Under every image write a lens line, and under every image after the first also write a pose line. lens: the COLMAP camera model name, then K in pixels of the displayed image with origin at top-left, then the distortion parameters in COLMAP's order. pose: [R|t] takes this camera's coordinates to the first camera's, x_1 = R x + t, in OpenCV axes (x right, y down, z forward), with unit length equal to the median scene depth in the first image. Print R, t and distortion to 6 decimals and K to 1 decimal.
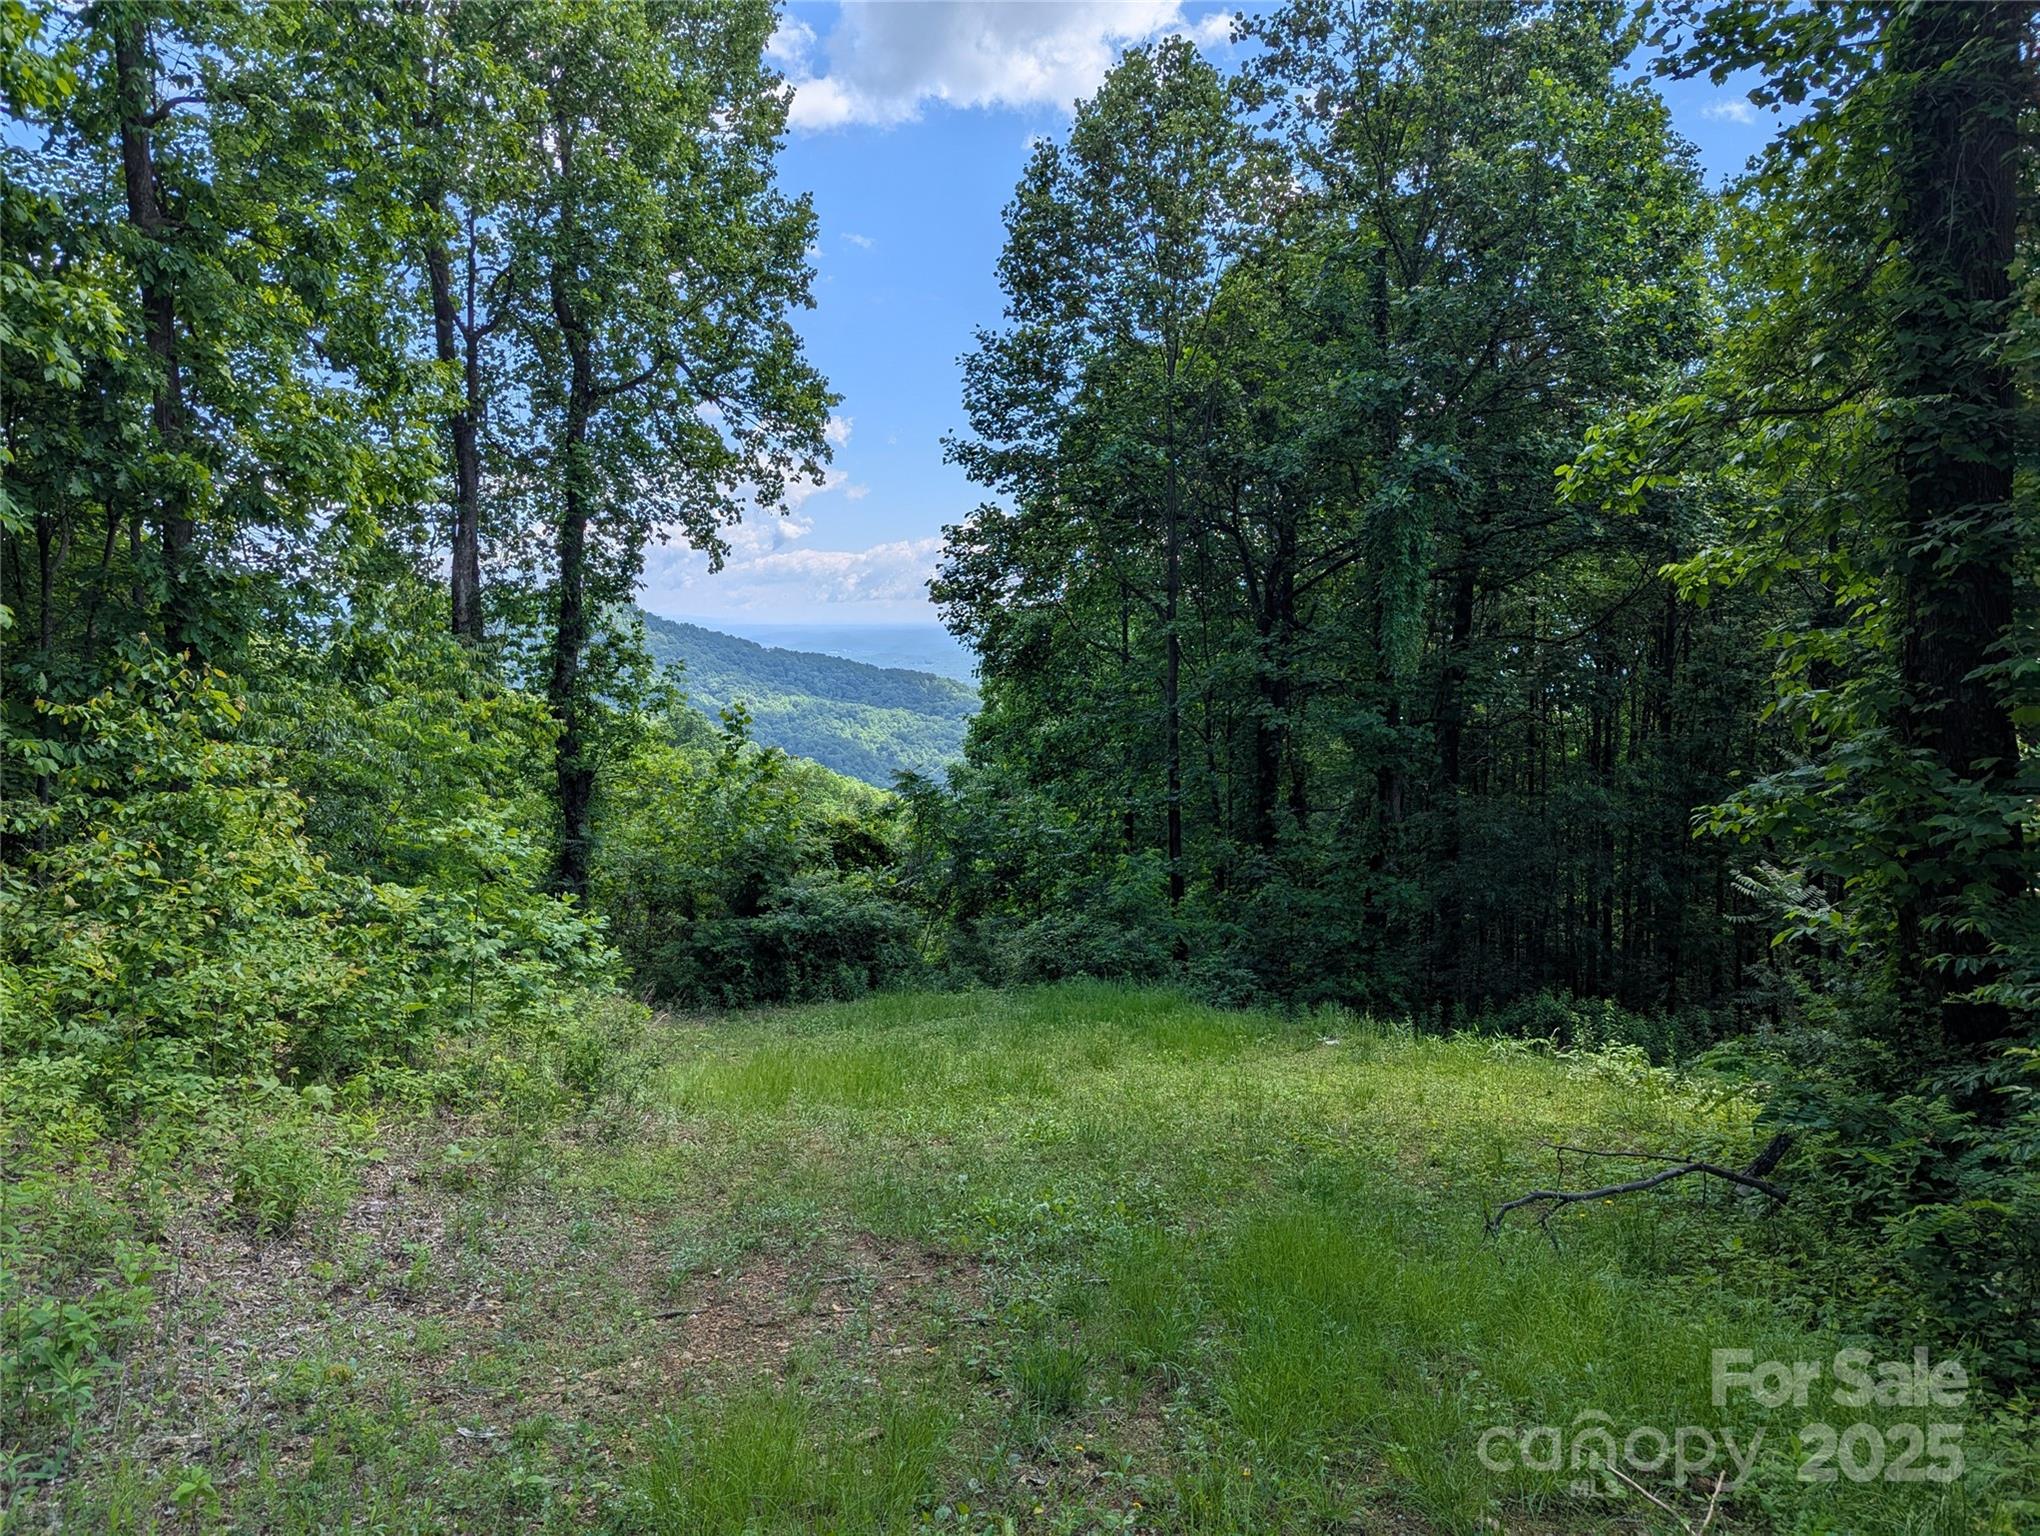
lens RADIAL K [[1451.5, 0, 1001.7], [0, 1451.5, 736.2], [0, 0, 1]] dist [0.071672, -0.055526]
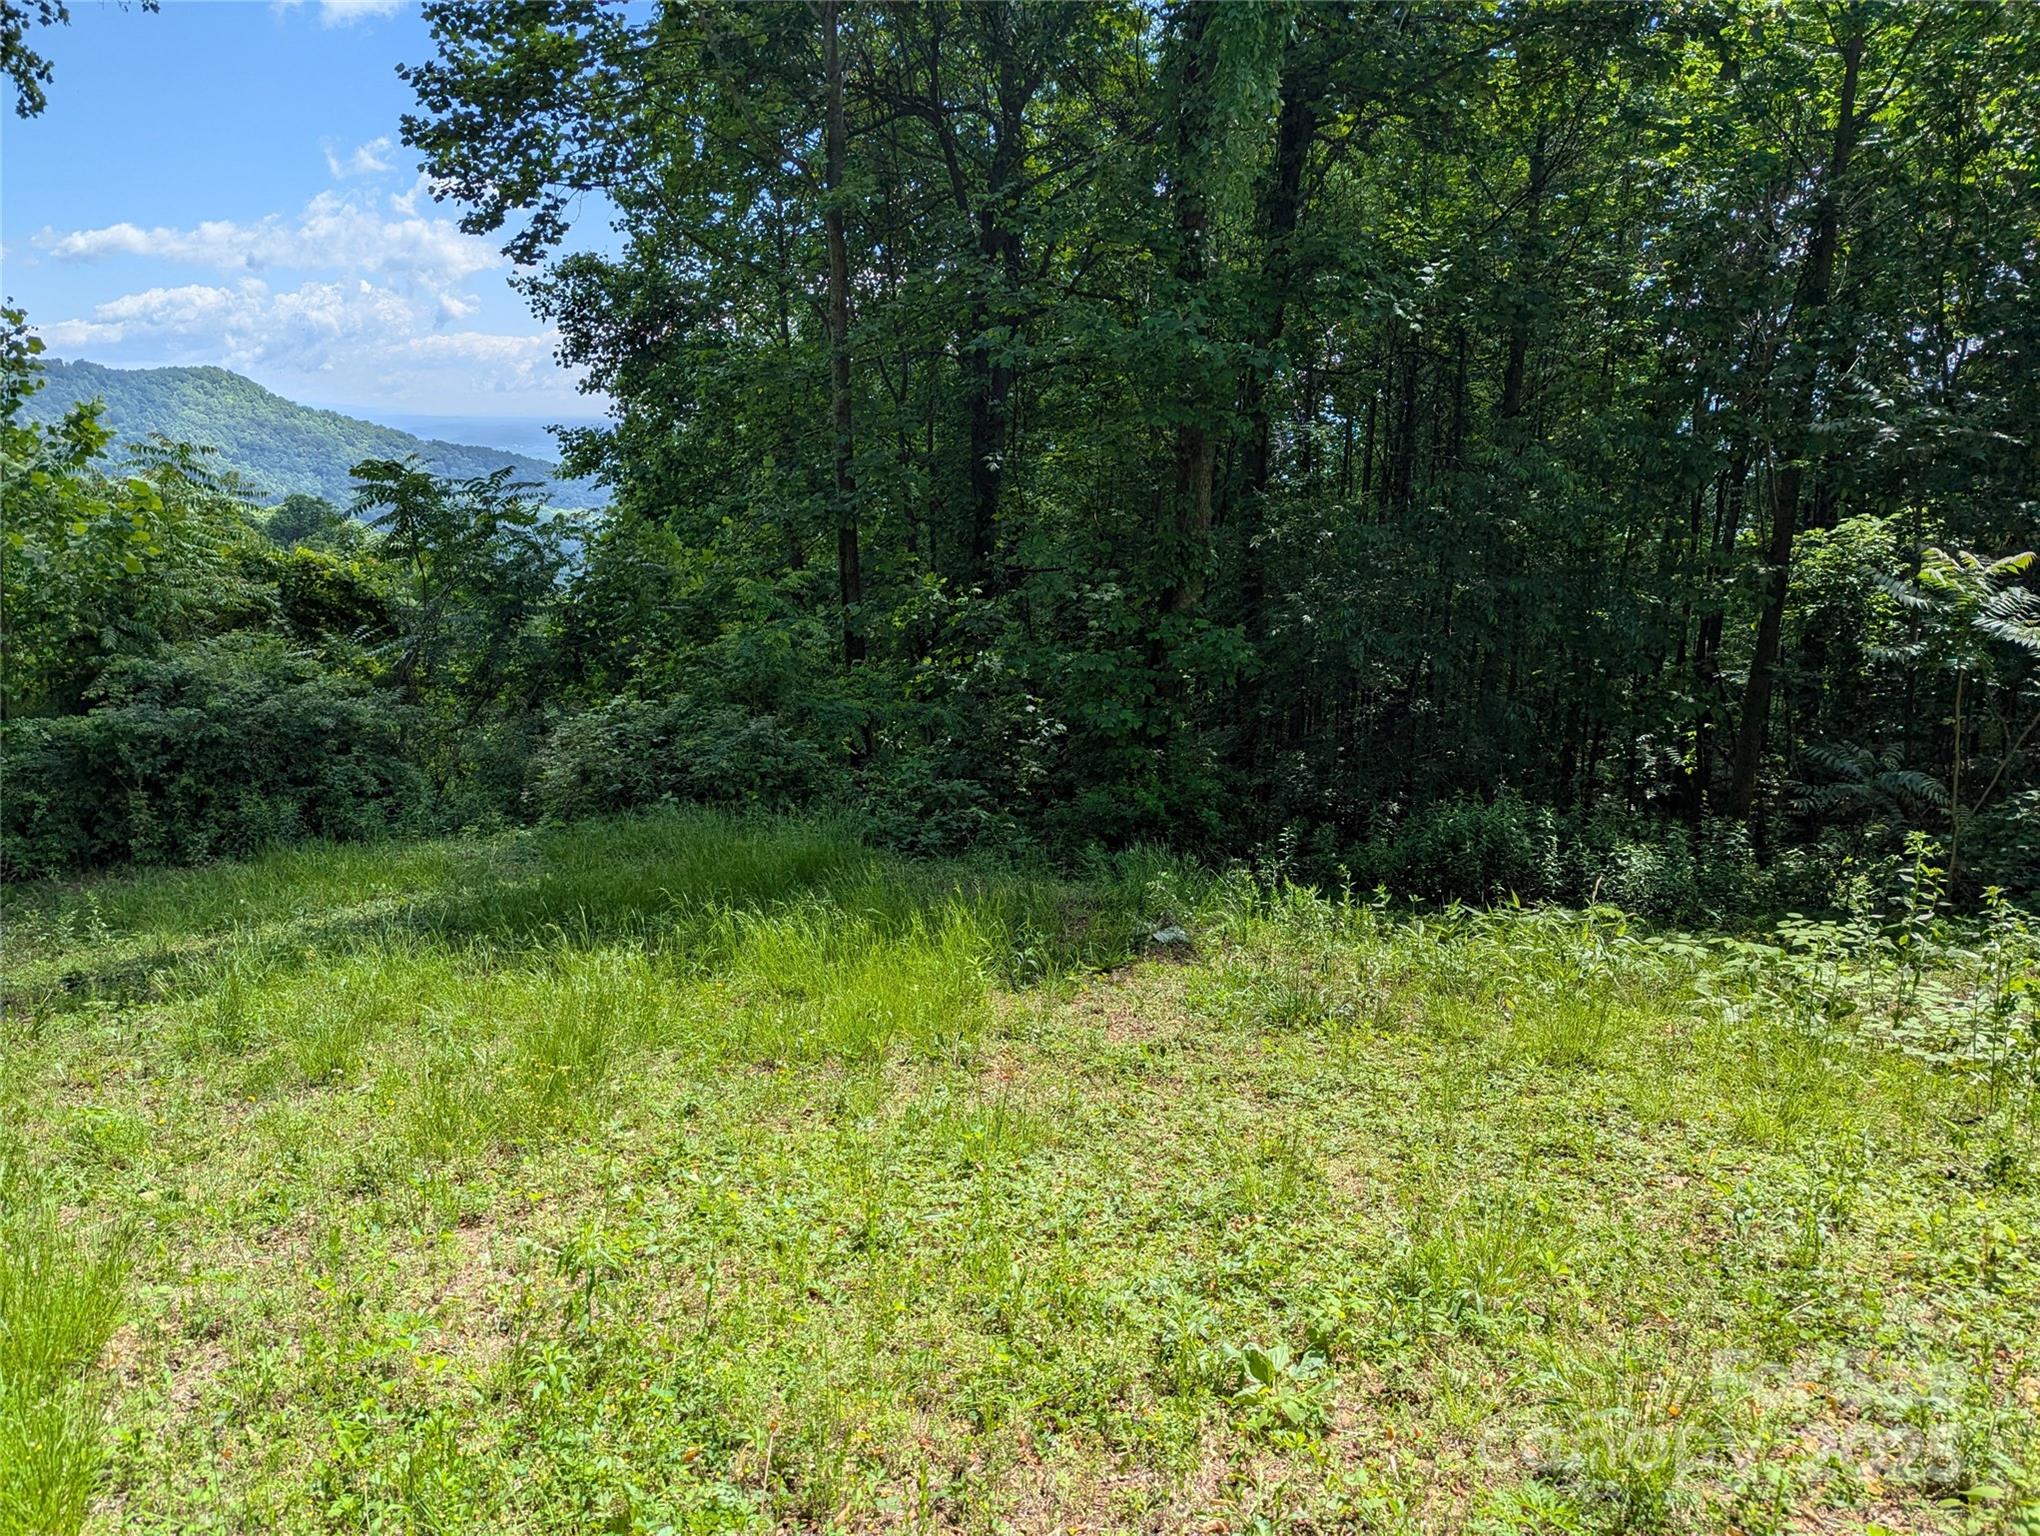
lens RADIAL K [[1451.5, 0, 998.7], [0, 1451.5, 769.4], [0, 0, 1]] dist [0.071672, -0.055526]
pose [[0.979497, -0.031779, 0.198936, 0.052827], [0.000323, 0.987726, 0.156194, 0.052379], [-0.201458, -0.152928, 0.967485, 0.348392]]
